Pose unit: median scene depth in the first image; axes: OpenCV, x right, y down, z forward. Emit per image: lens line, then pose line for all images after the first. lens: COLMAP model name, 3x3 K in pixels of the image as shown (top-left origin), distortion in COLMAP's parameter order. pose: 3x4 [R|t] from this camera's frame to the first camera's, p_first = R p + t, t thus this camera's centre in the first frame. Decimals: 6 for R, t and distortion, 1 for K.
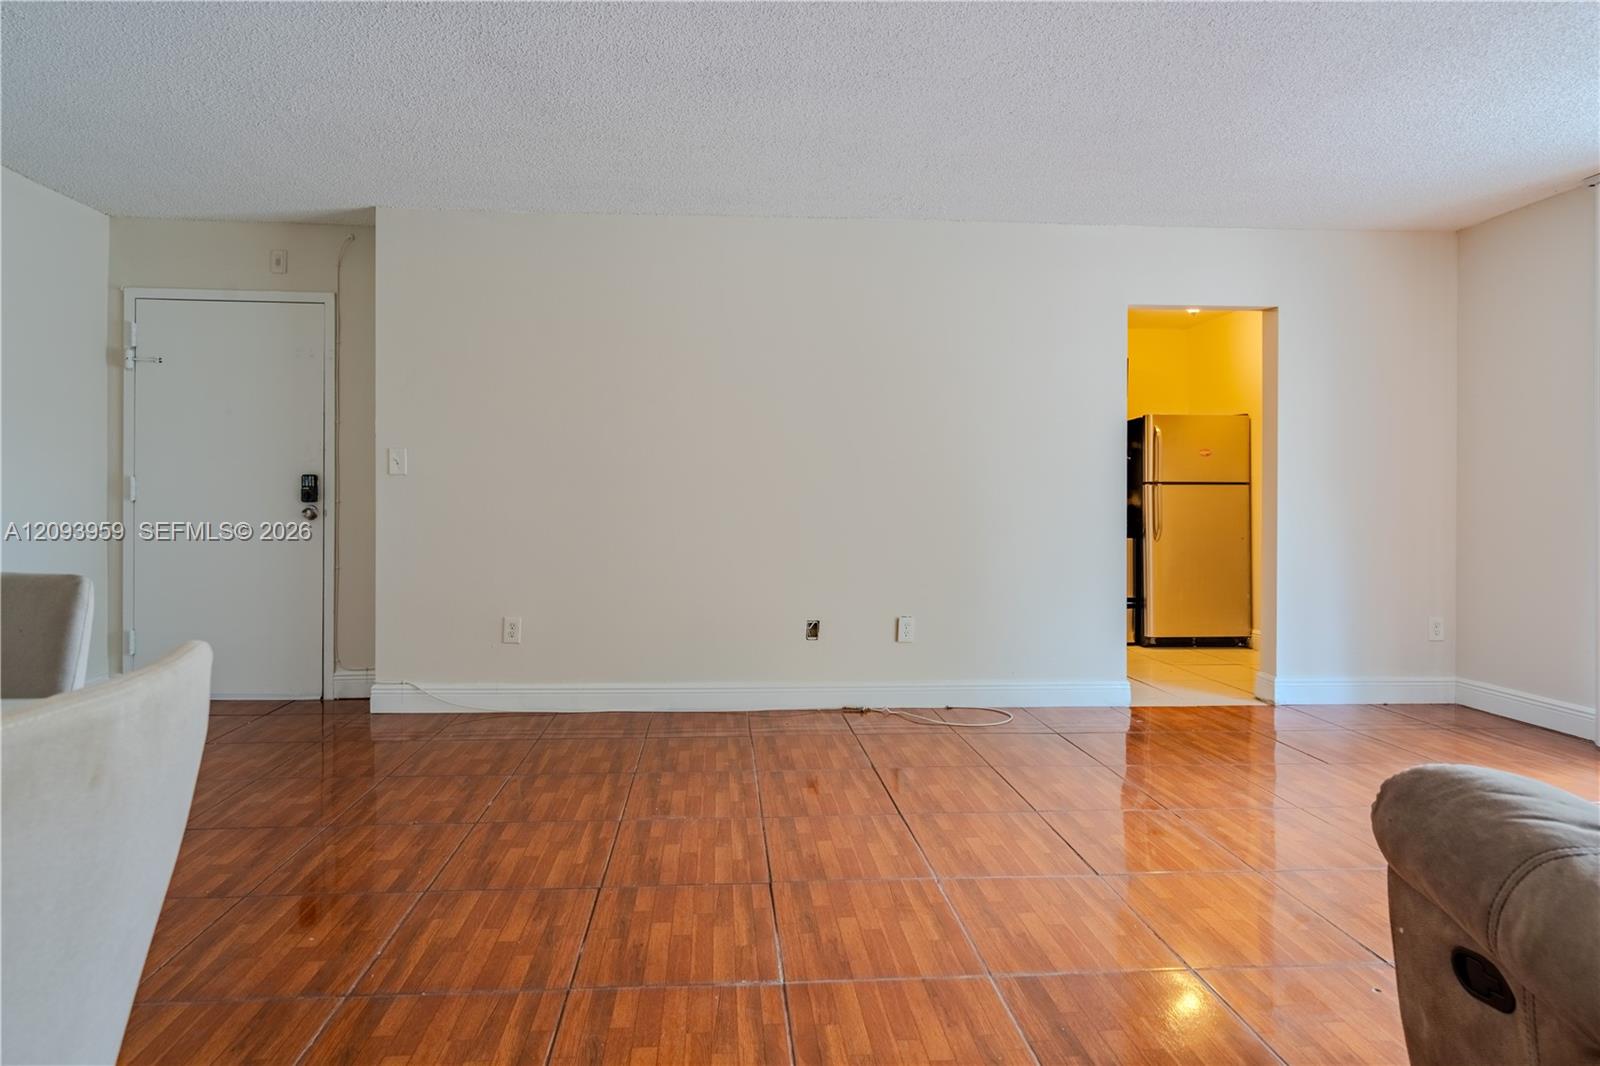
lens RADIAL K [[857.2, 0, 780.2], [0, 857.2, 491.5], [0, 0, 1]] dist [0.001093, -0.001059]
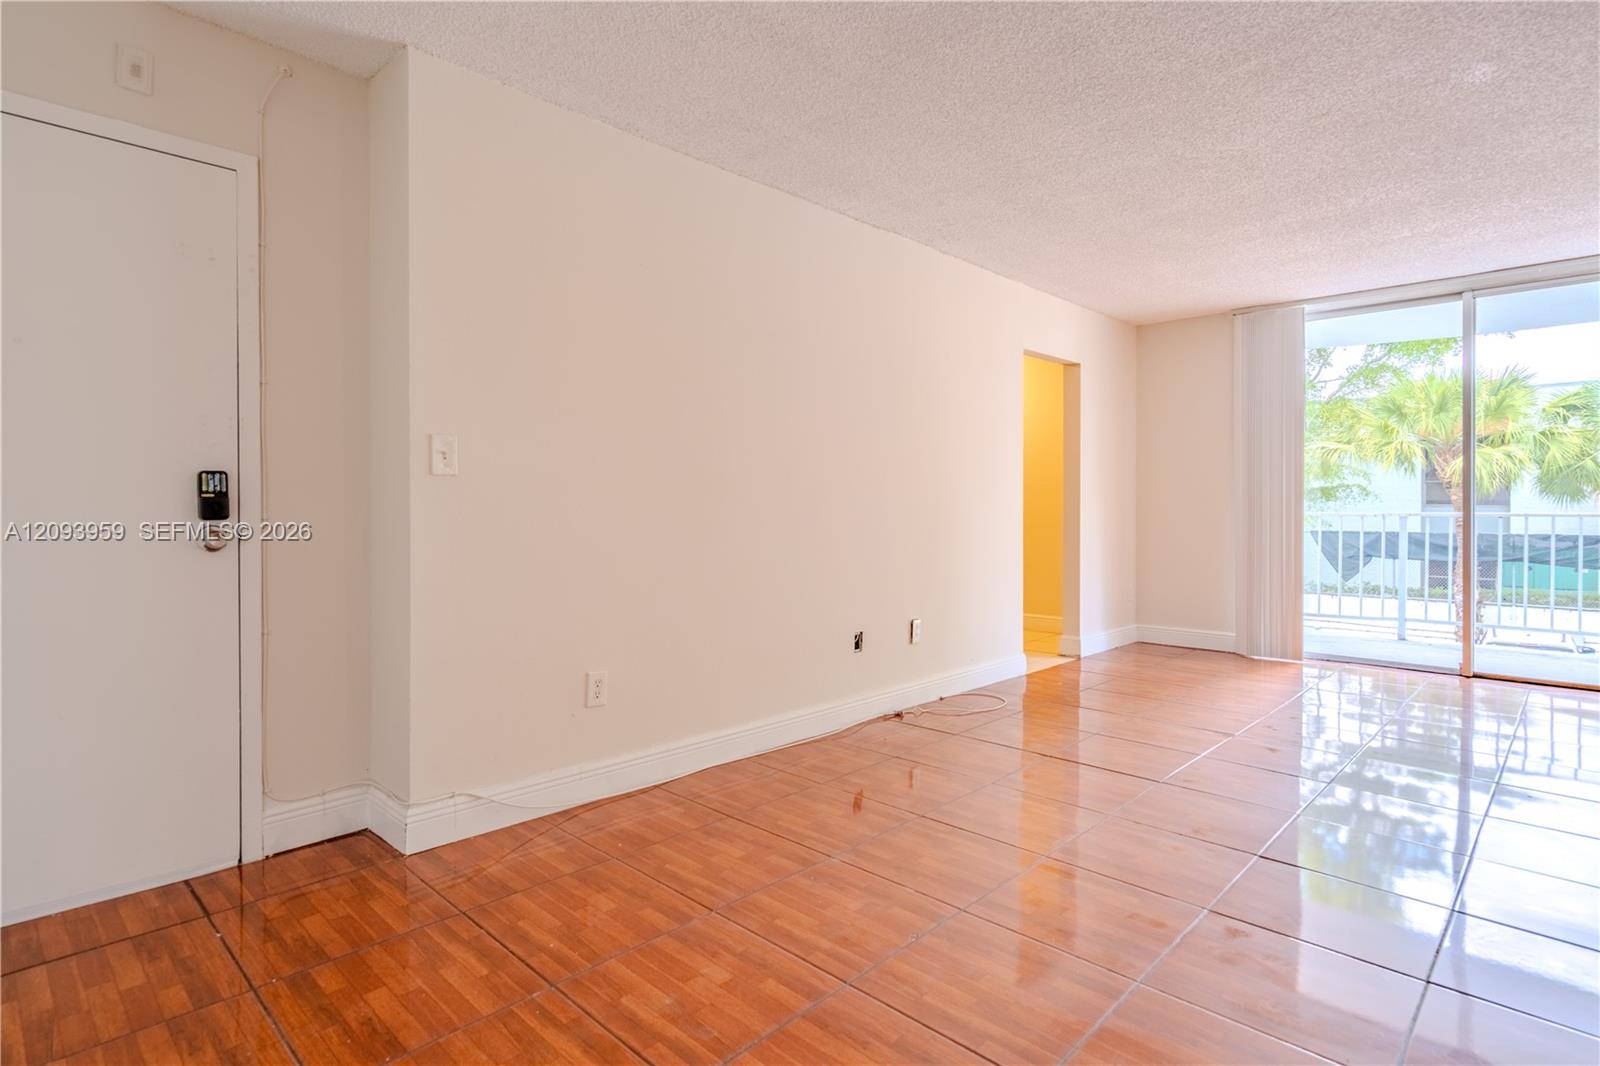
lens RADIAL K [[814.7, 0, 804.3], [0, 814.7, 516.9], [0, 0, 1]] dist [0.002267, 0.001778]
pose [[0.740208, -0.014729, 0.672217, -0.619822], [0.006941, 0.999874, 0.014266, 0.004883], [-0.672343, -0.005894, 0.740217, 0.344757]]
